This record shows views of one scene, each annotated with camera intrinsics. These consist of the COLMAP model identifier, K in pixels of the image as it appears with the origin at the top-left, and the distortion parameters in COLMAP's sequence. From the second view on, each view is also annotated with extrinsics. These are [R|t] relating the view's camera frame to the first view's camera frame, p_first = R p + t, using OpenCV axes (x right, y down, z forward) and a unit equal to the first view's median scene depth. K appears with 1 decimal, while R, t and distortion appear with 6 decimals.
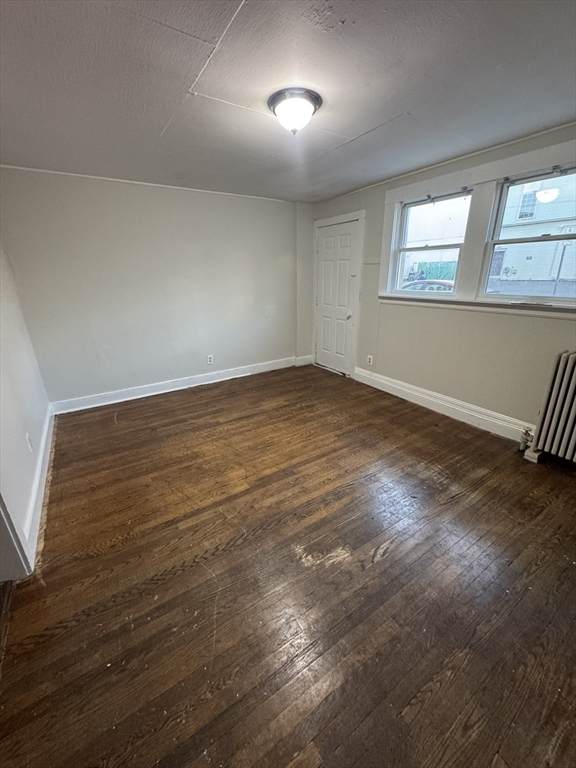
lens RADIAL K [[308.9, 0, 288.6], [0, 308.9, 382.0], [0, 0, 1]] dist [-0.004287, 0.000241]
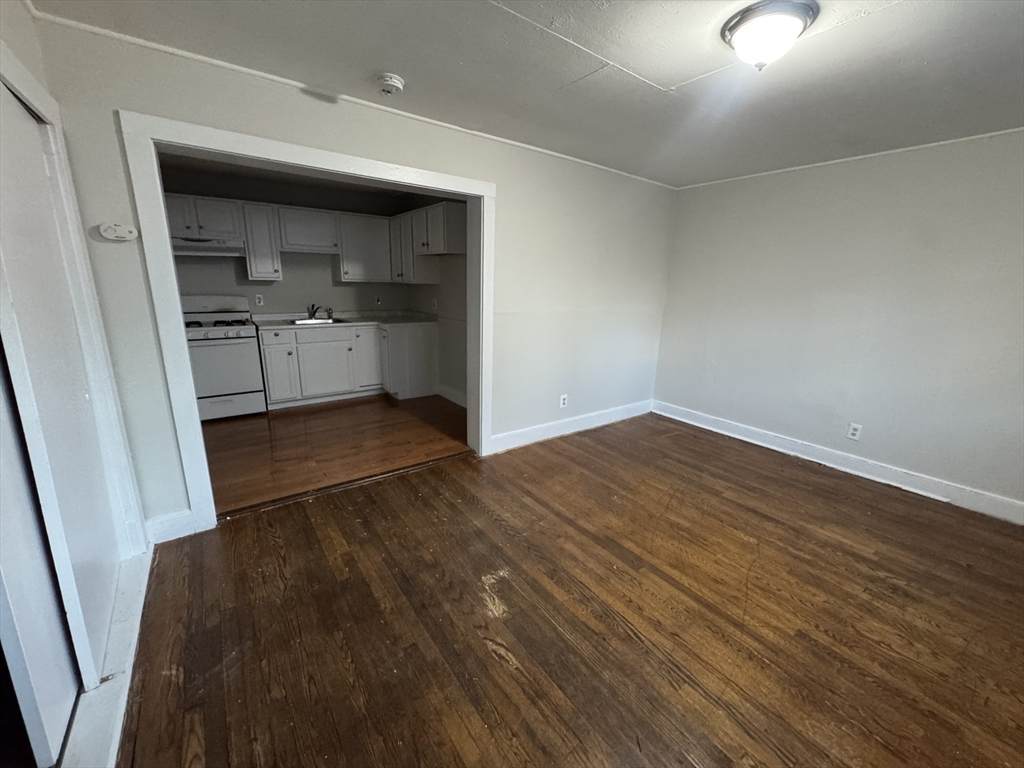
lens RADIAL K [[411.9, 0, 511.3], [0, 411.9, 380.7], [0, 0, 1]] dist [-0.004287, 0.000241]
pose [[0.047225, 0.250669, -0.966920, 0.661177], [-0.357855, 0.907994, 0.217915, -0.149608], [0.932582, 0.335726, 0.132583, 0.421224]]
